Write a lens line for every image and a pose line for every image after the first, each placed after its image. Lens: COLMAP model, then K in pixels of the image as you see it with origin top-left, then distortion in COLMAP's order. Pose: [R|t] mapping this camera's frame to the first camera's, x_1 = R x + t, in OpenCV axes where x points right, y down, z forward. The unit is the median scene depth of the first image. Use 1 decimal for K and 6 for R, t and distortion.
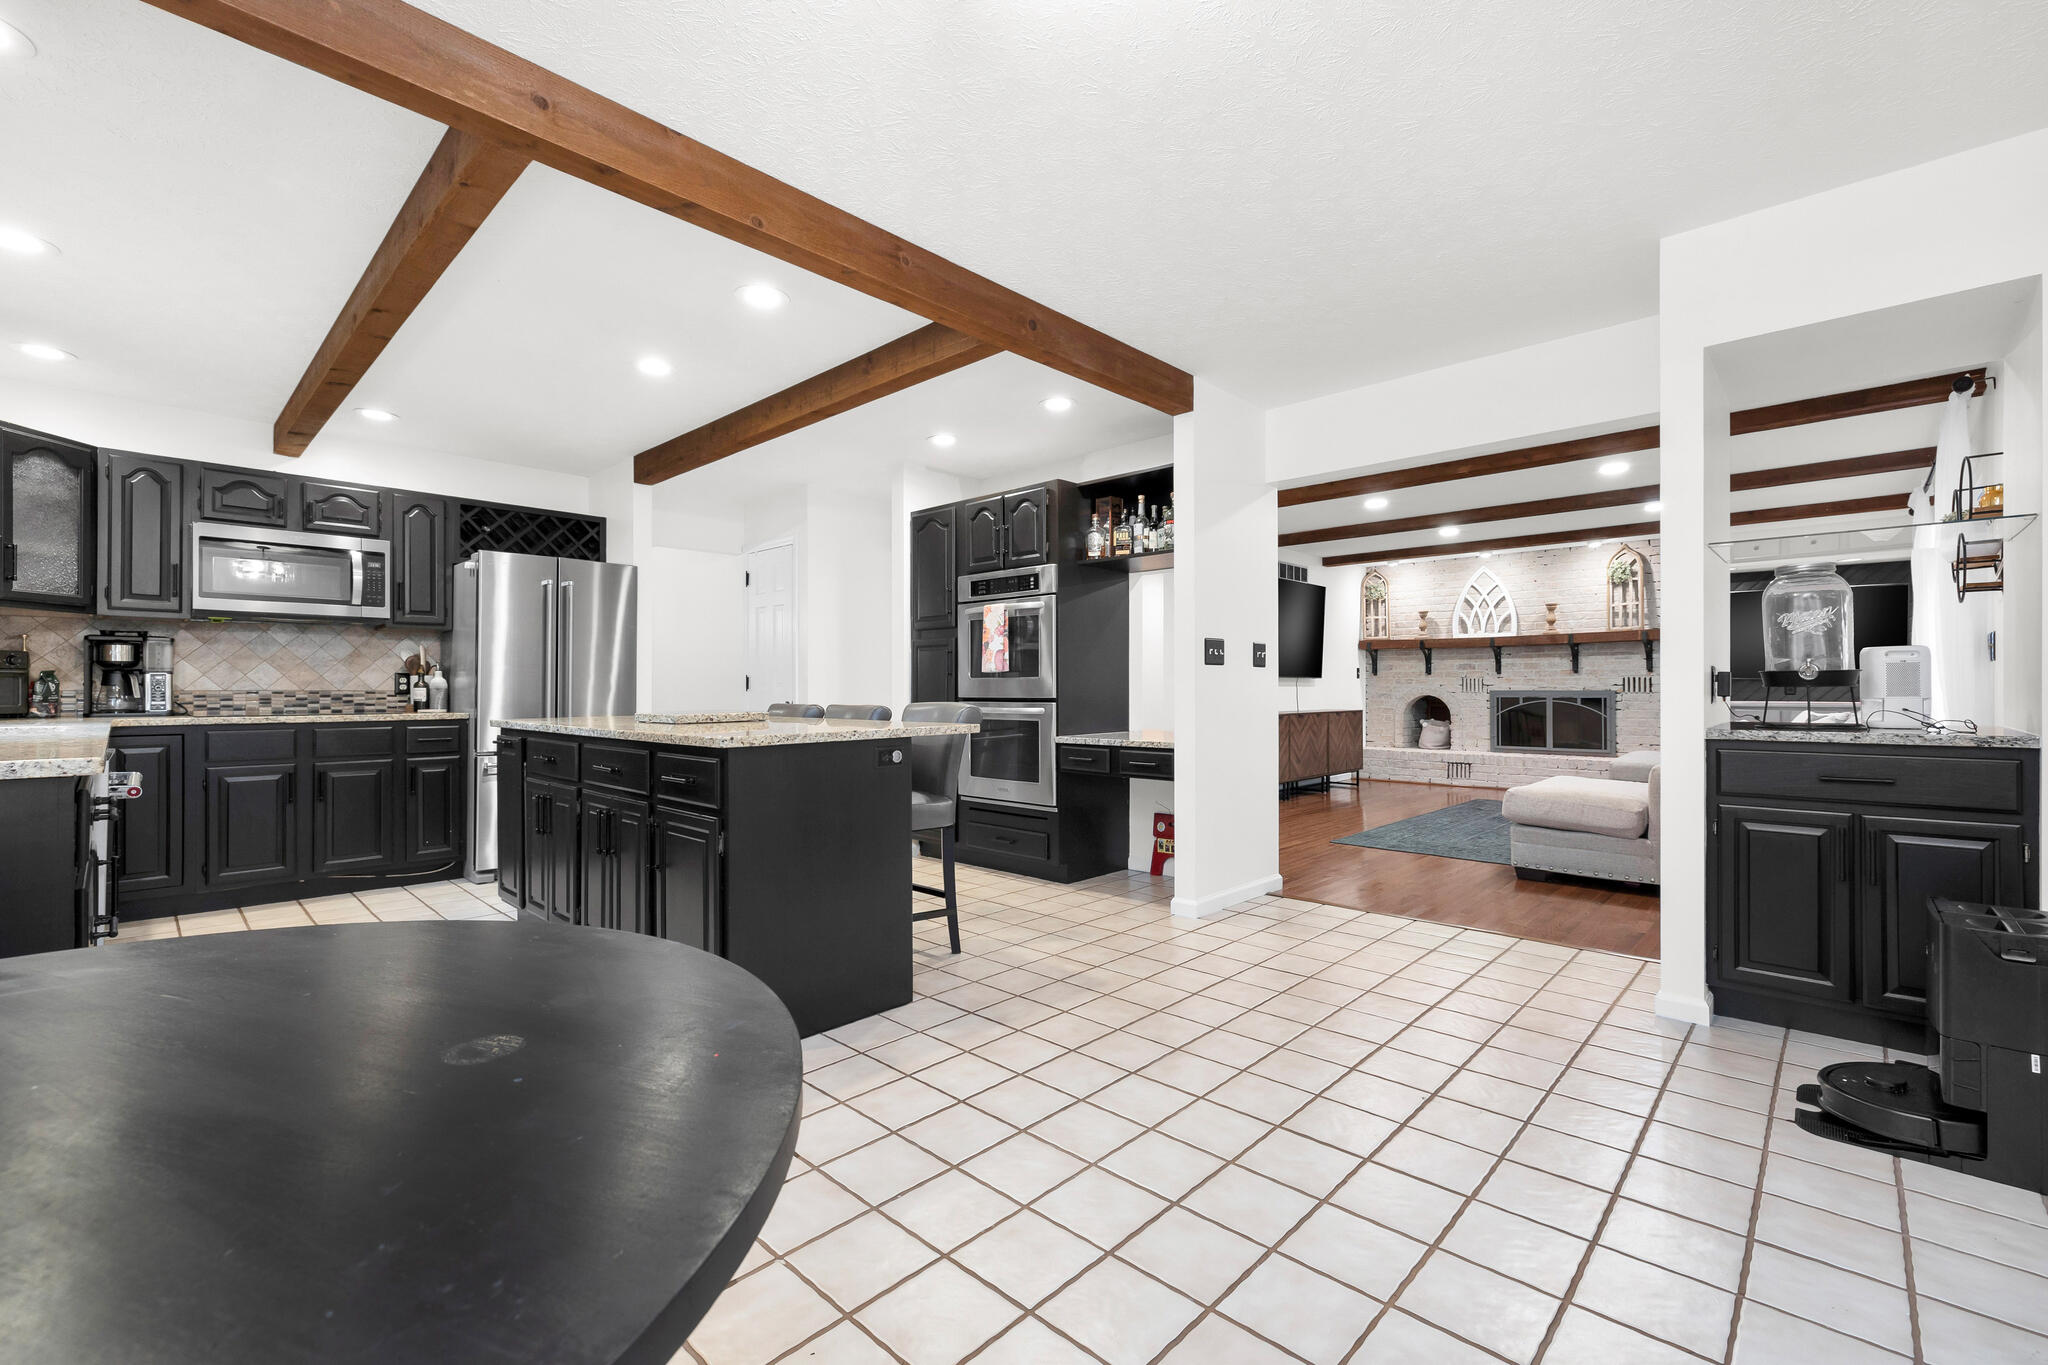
lens RADIAL K [[872.7, 0, 1026.9], [0, 872.7, 685.5], [0, 0, 1]] dist [-0.001511, 0.000588]
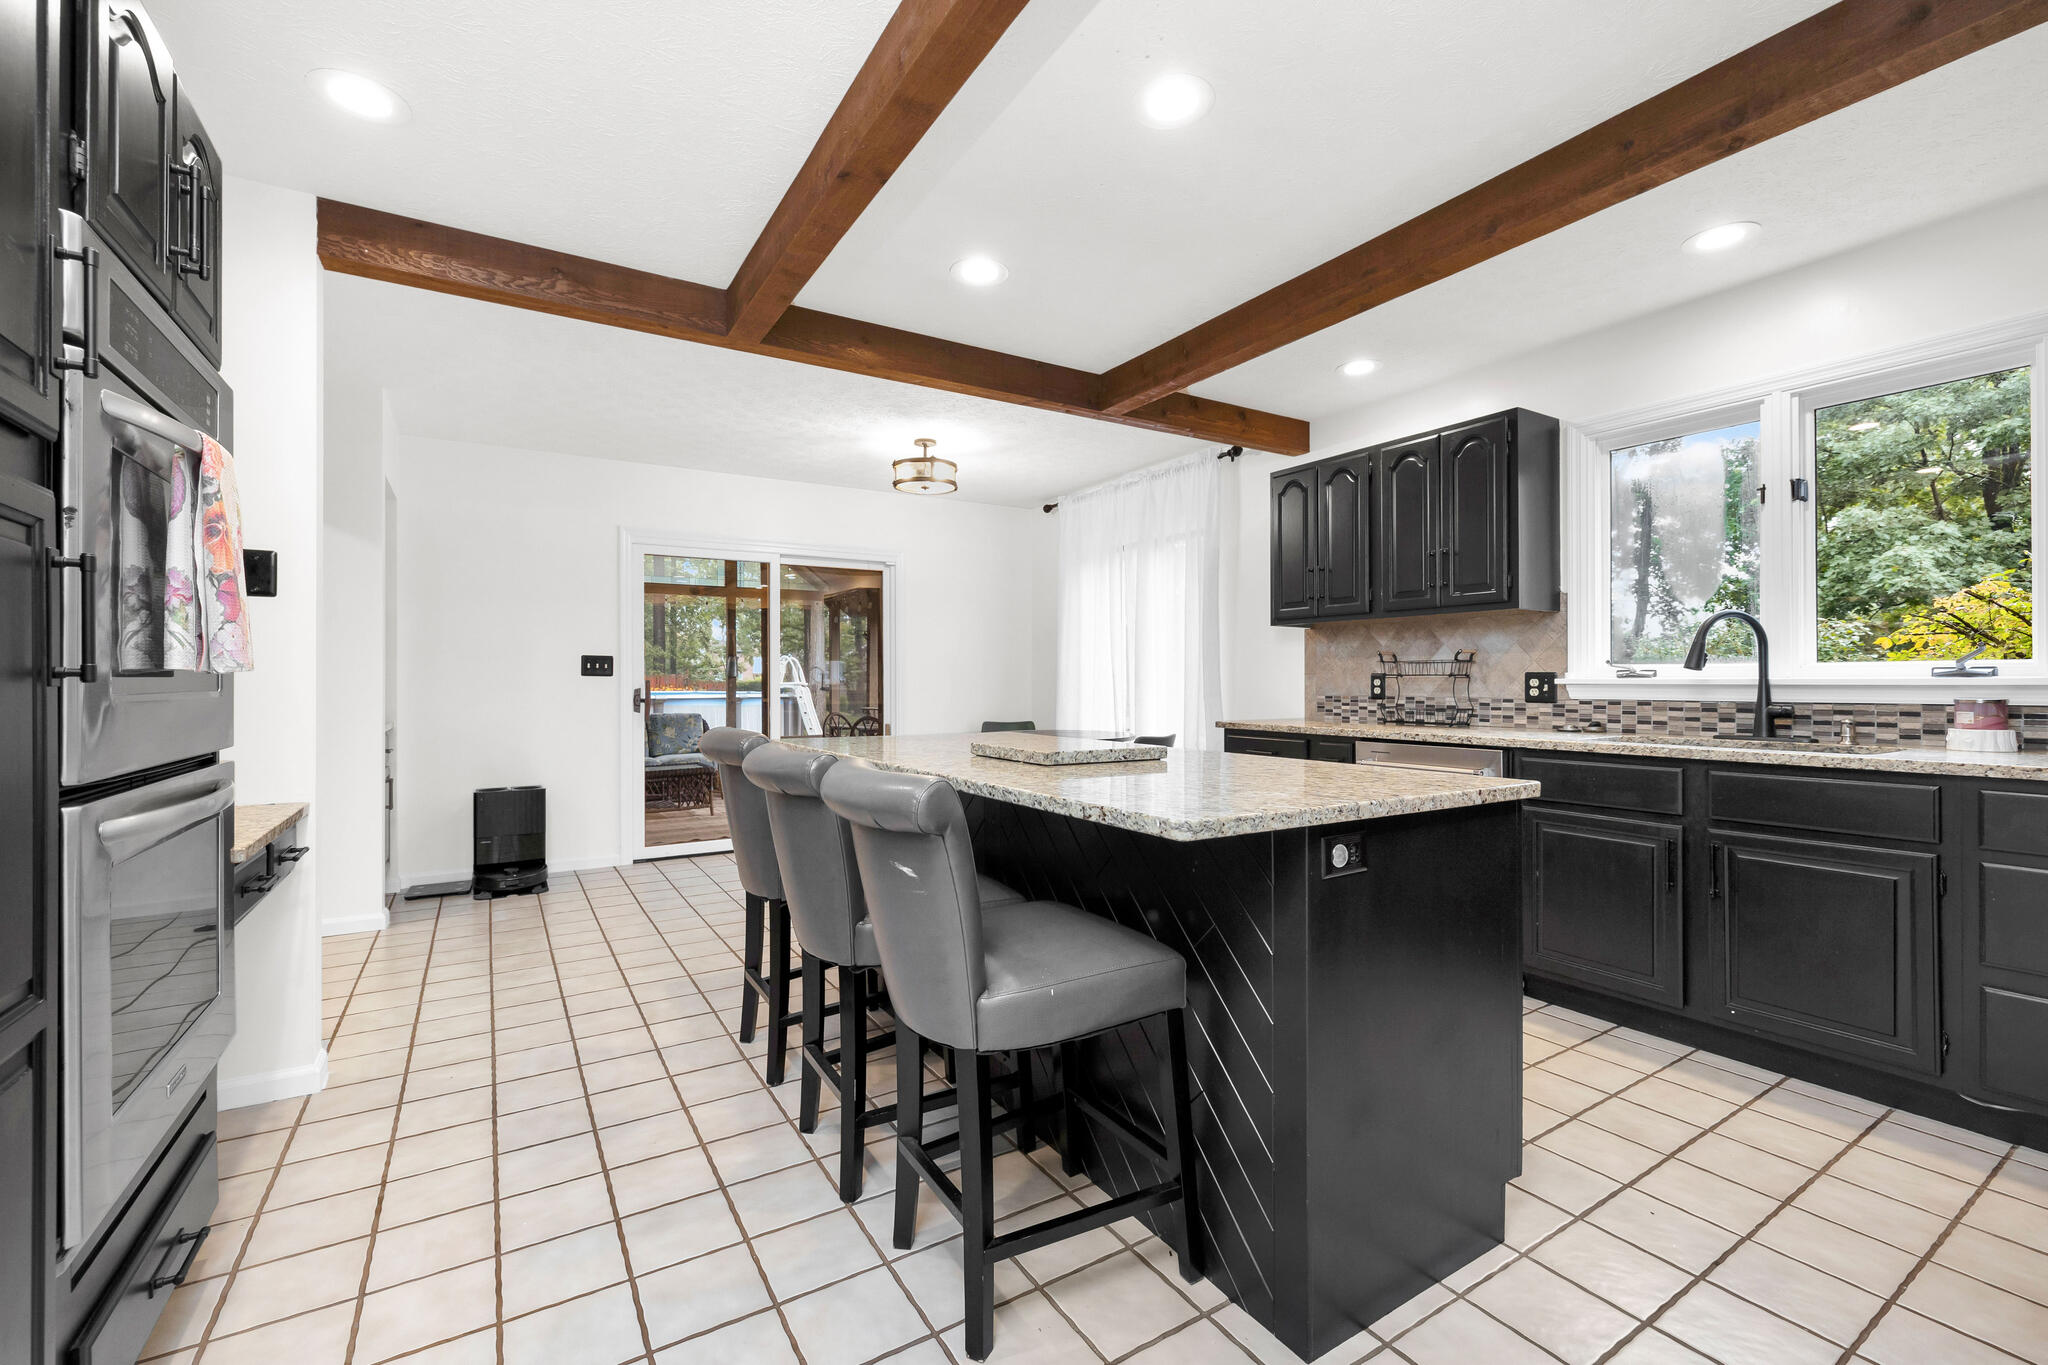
lens RADIAL K [[872.7, 0, 1052.6], [0, 872.7, 685.5], [0, 0, 1]] dist [-0.001511, 0.000588]
pose [[-0.975757, 0.003032, 0.218836, -0.405169], [0.003430, 0.999993, 0.001435, -0.012256], [-0.218831, 0.002150, -0.975760, 1.319594]]
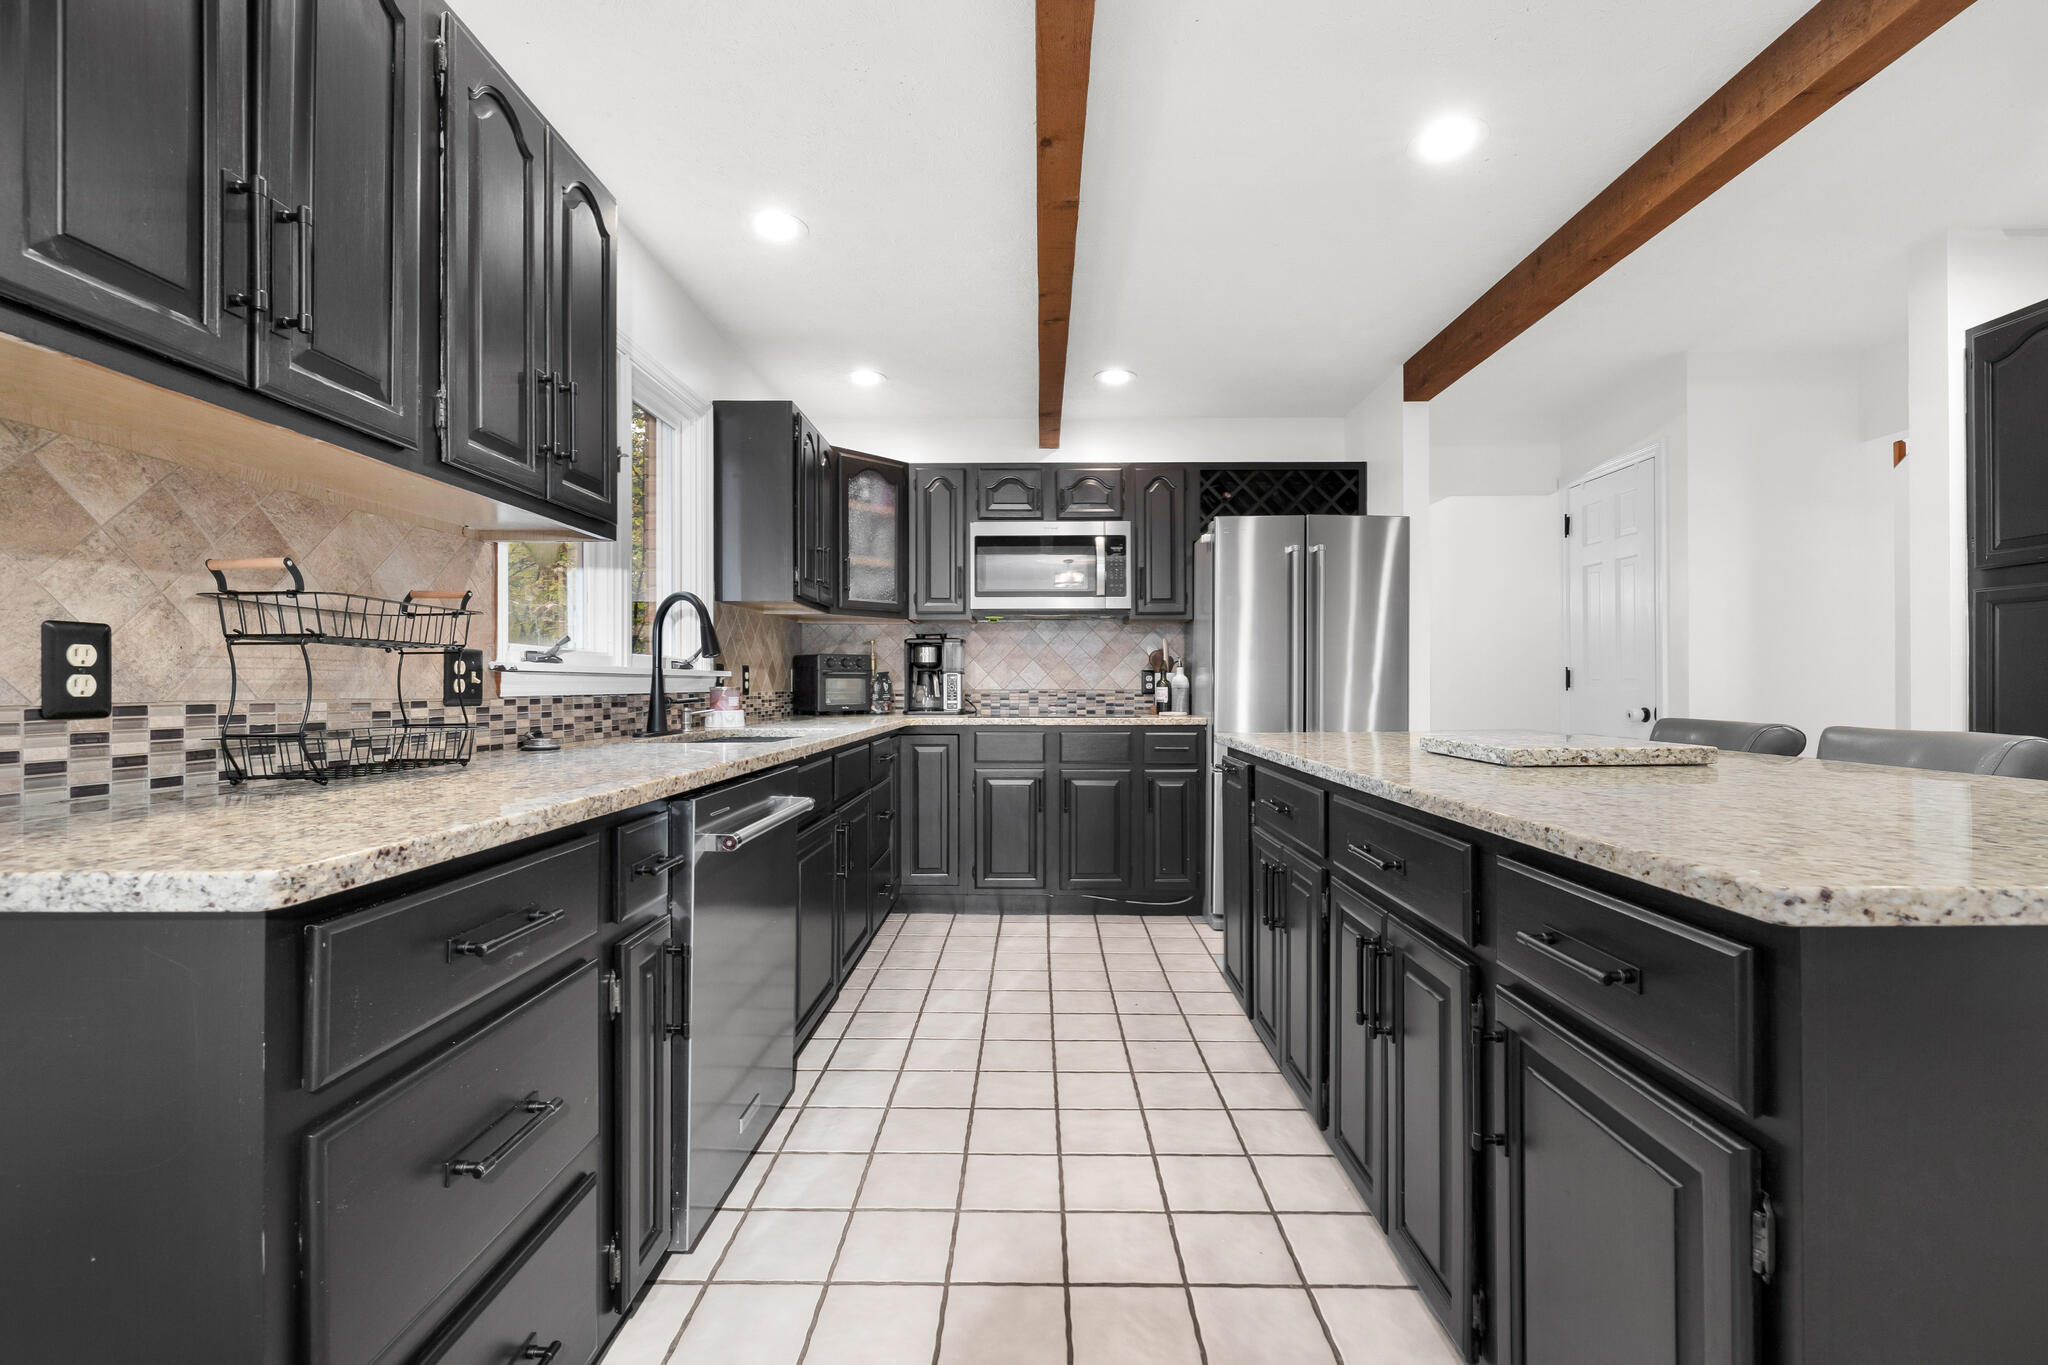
lens RADIAL K [[872.7, 0, 1029.9], [0, 872.7, 682.0], [0, 0, 1]] dist [-0.001511, 0.000588]
pose [[0.685169, -0.002714, -0.728379, -0.166962], [0.004747, 0.999988, 0.000739, -0.004083], [0.728369, -0.003964, 0.685174, 0.339984]]
